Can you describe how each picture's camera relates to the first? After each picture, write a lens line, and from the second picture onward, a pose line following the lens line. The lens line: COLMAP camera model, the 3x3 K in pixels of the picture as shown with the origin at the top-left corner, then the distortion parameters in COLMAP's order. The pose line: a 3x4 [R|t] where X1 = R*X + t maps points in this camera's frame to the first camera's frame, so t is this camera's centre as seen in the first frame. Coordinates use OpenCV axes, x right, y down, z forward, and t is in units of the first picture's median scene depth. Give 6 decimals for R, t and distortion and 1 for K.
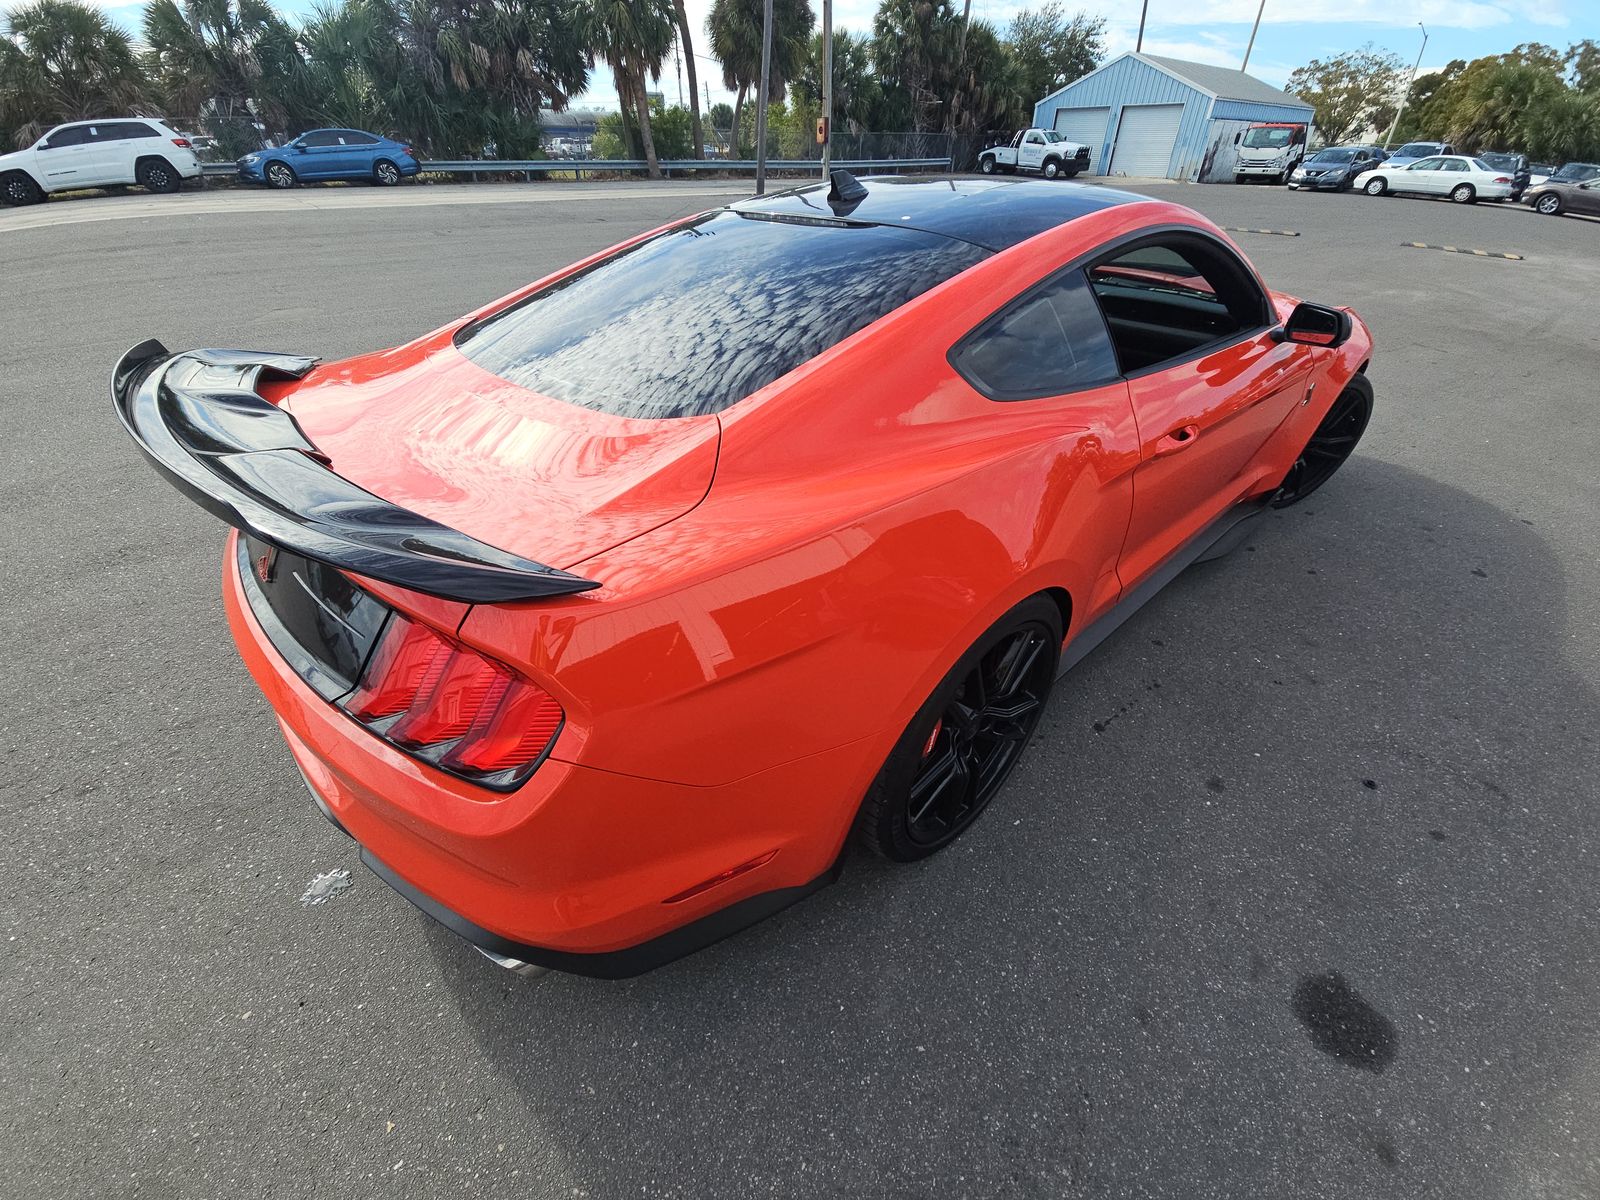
lens RADIAL K [[650.6, 0, 798.6], [0, 650.6, 595.4], [0, 0, 1]] dist [0.011741, -0.010364]
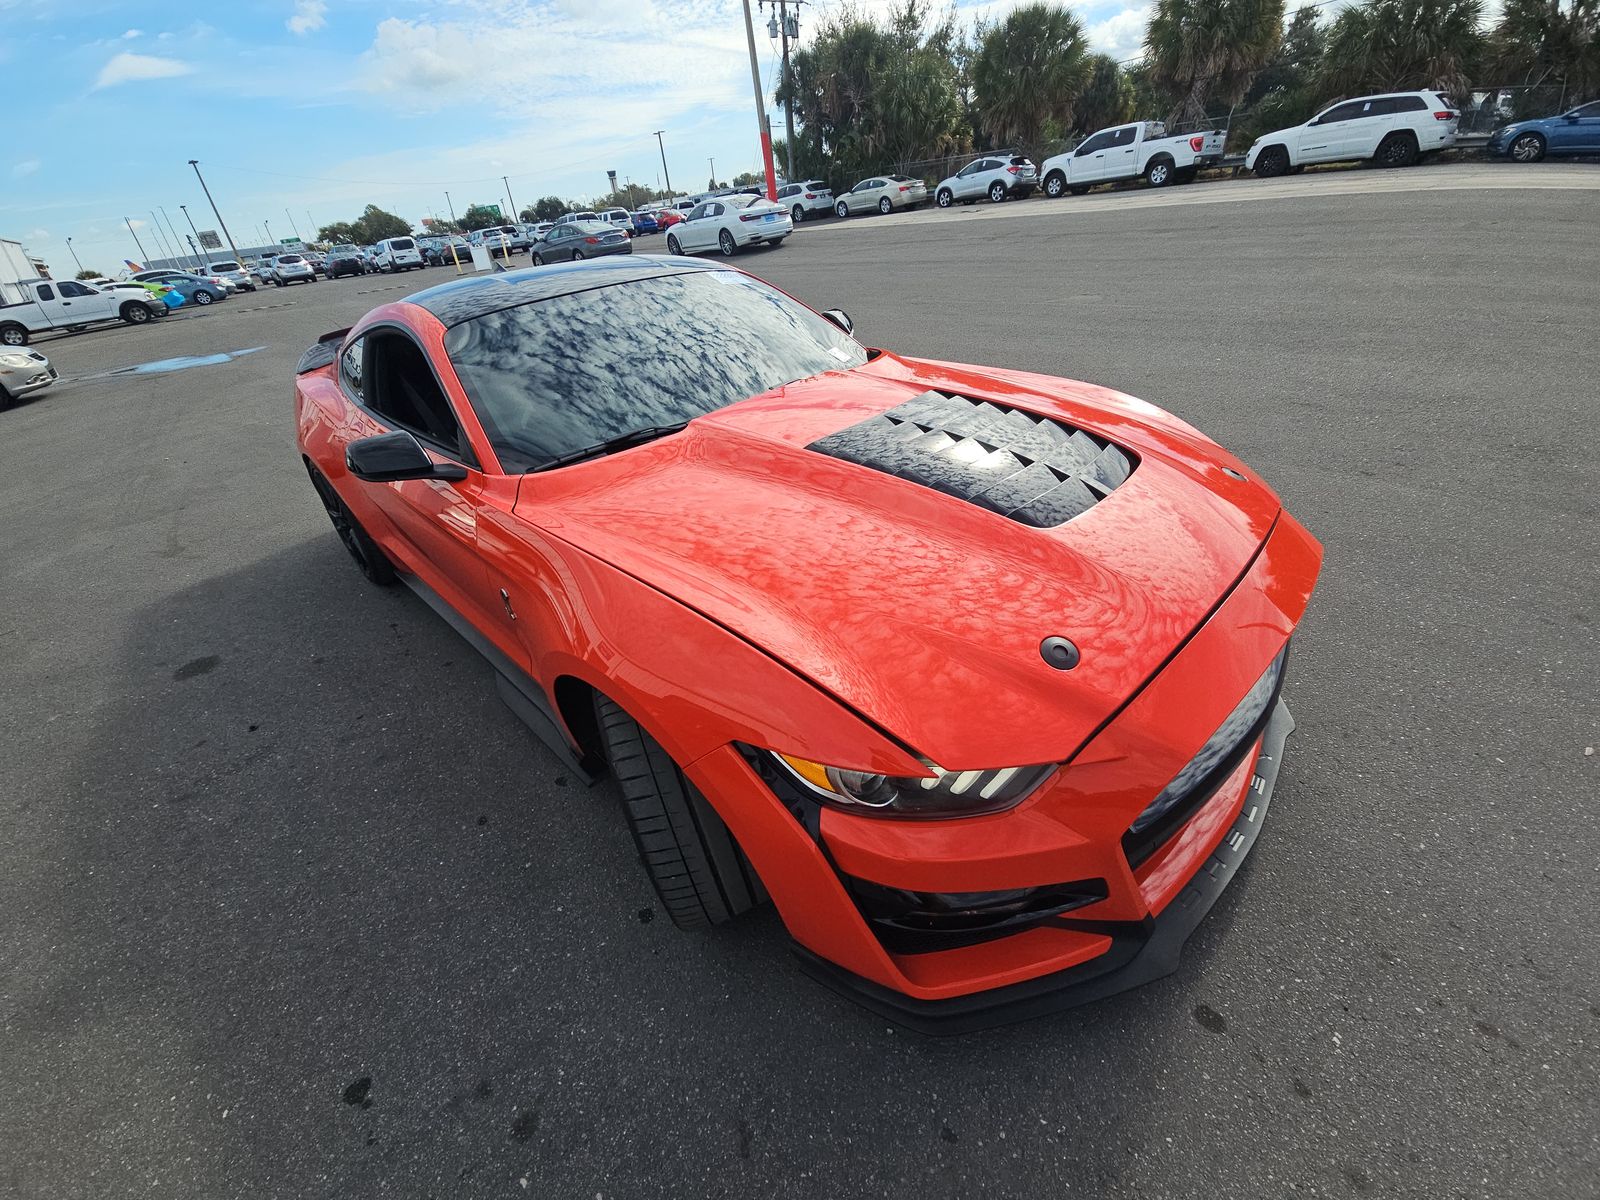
lens RADIAL K [[644.9, 0, 798.6], [0, 644.9, 641.6], [0, 0, 1]] dist [0.010649, -0.011510]
pose [[0.022729, 0.569463, -0.821703, 0.576609], [-0.481707, 0.726452, 0.490128, -0.317550], [0.876037, 0.384680, 0.290826, 0.464549]]
